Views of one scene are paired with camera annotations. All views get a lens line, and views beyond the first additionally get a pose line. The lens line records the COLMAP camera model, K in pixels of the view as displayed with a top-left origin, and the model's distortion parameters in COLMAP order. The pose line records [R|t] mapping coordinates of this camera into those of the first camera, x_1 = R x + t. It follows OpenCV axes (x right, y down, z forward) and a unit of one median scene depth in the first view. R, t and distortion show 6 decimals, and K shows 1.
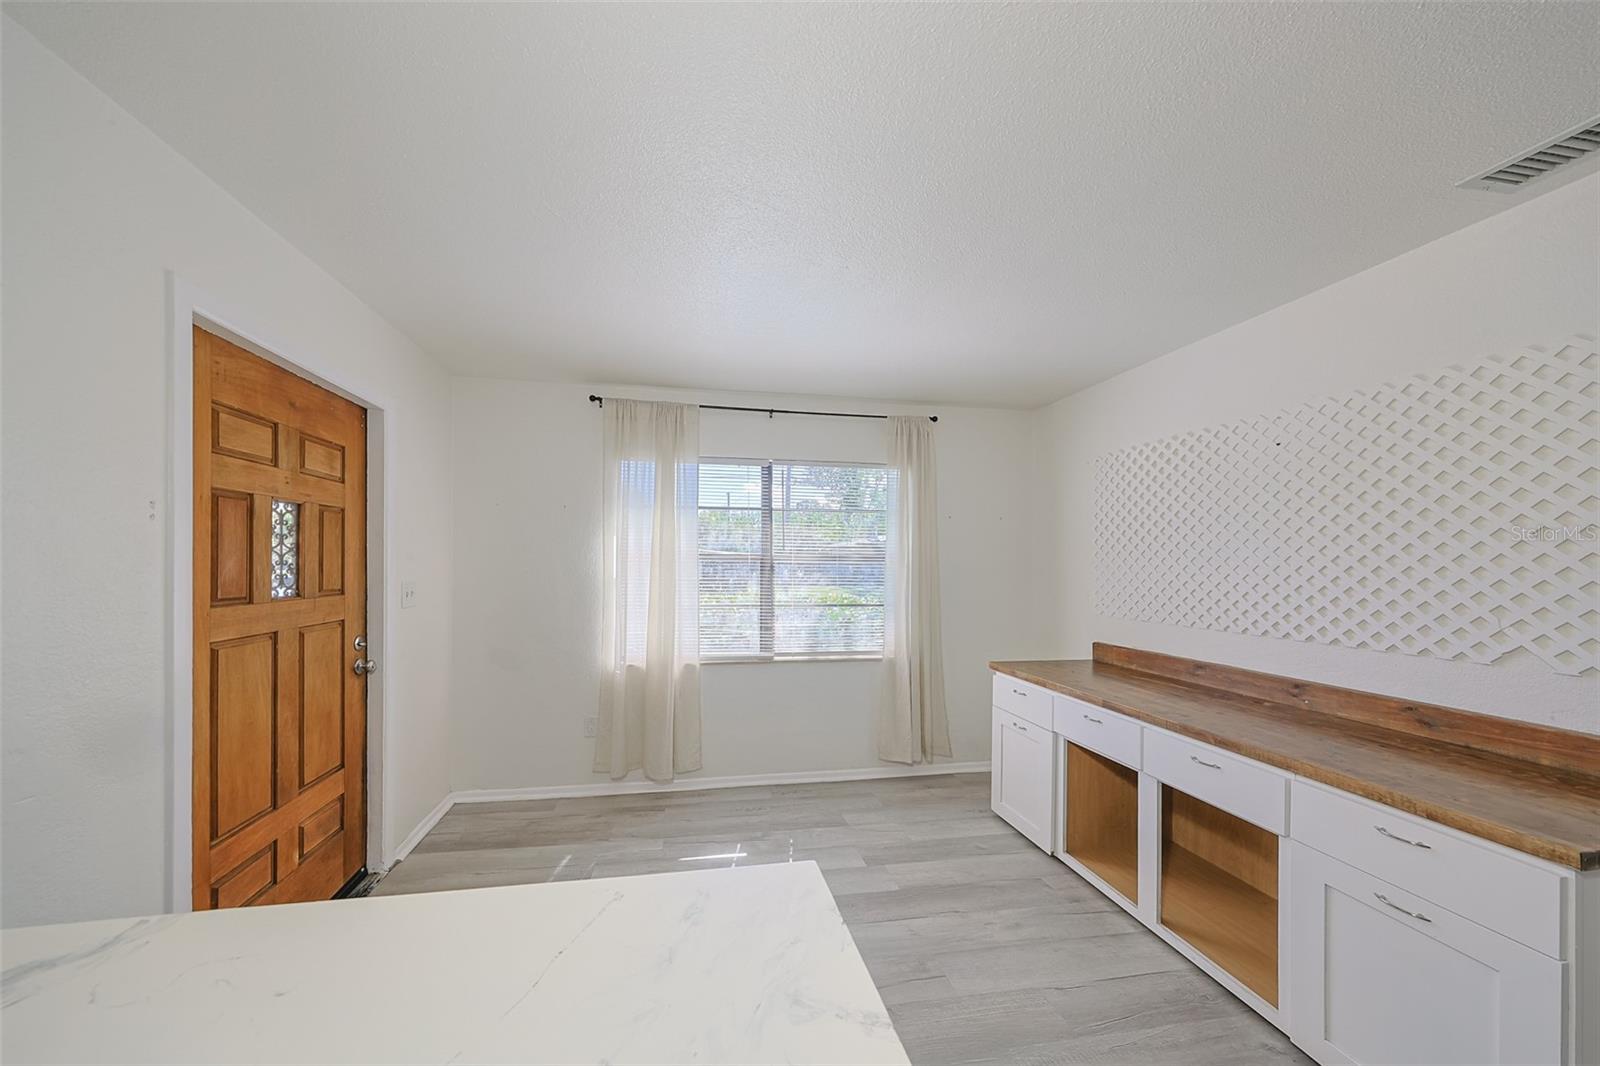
lens RADIAL K [[505.3, 0, 758.5], [0, 505.3, 560.1], [0, 0, 1]] dist [-0.017187, -0.000004]
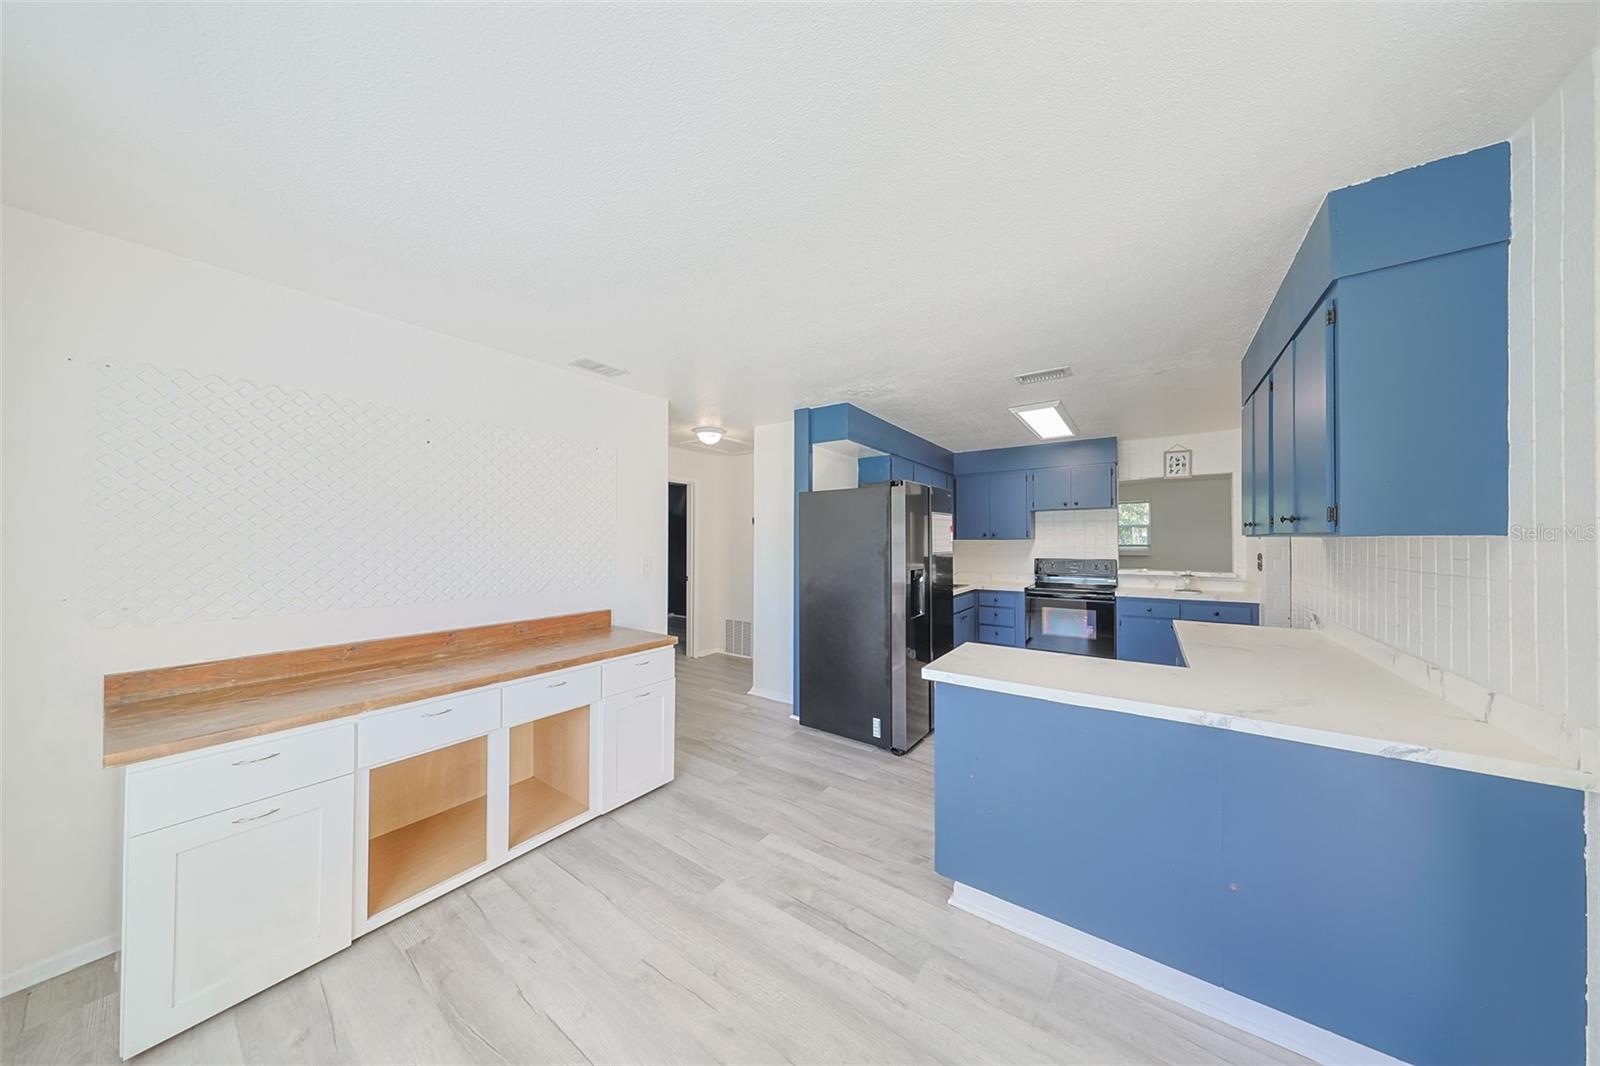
lens RADIAL K [[487.2, 0, 803.4], [0, 487.2, 532.0], [0, 0, 1]] dist [-0.000305, -0.000052]
pose [[-0.720584, 0.006612, 0.693336, -0.324641], [-0.007573, 0.999820, -0.017405, -0.000157], [-0.693327, -0.017792, -0.720404, 0.905515]]
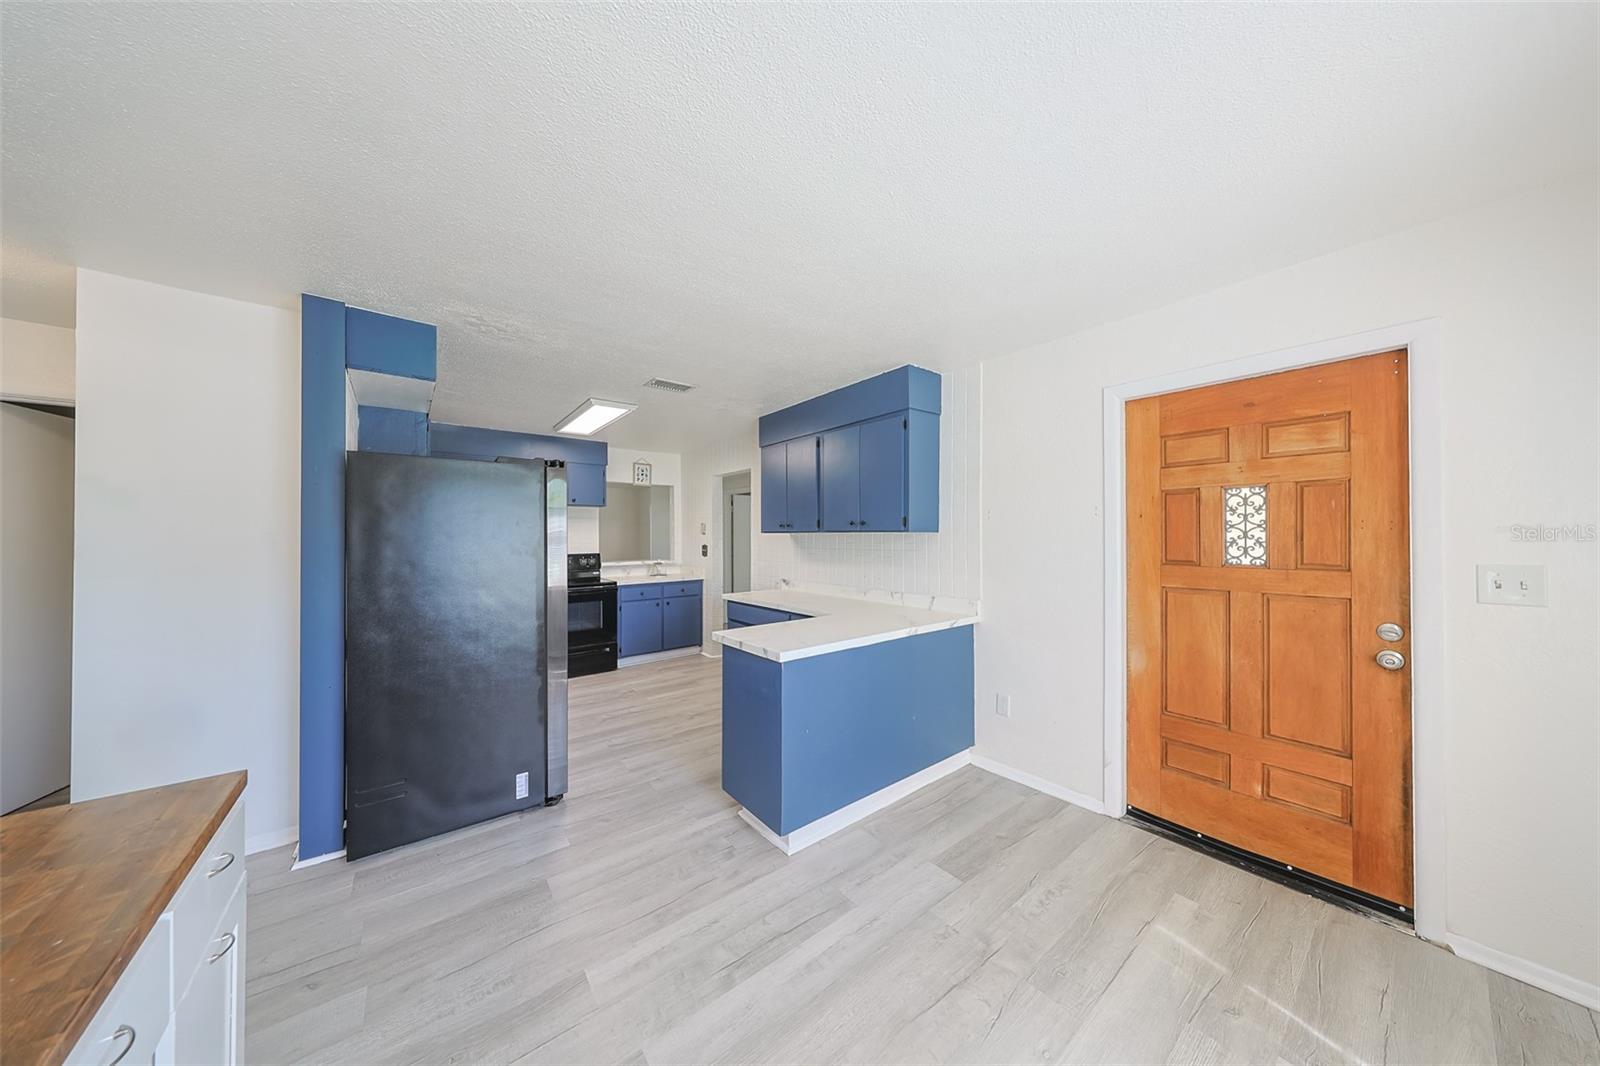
lens RADIAL K [[492.2, 0, 800.0], [0, 492.2, 533.0], [0, 0, 1]] dist [0.000184, -0.000018]
pose [[-0.871751, -0.003418, -0.489938, 0.374269], [0.002712, 0.999927, -0.011803, 0.004353], [0.489942, -0.011618, -0.871677, 0.959612]]
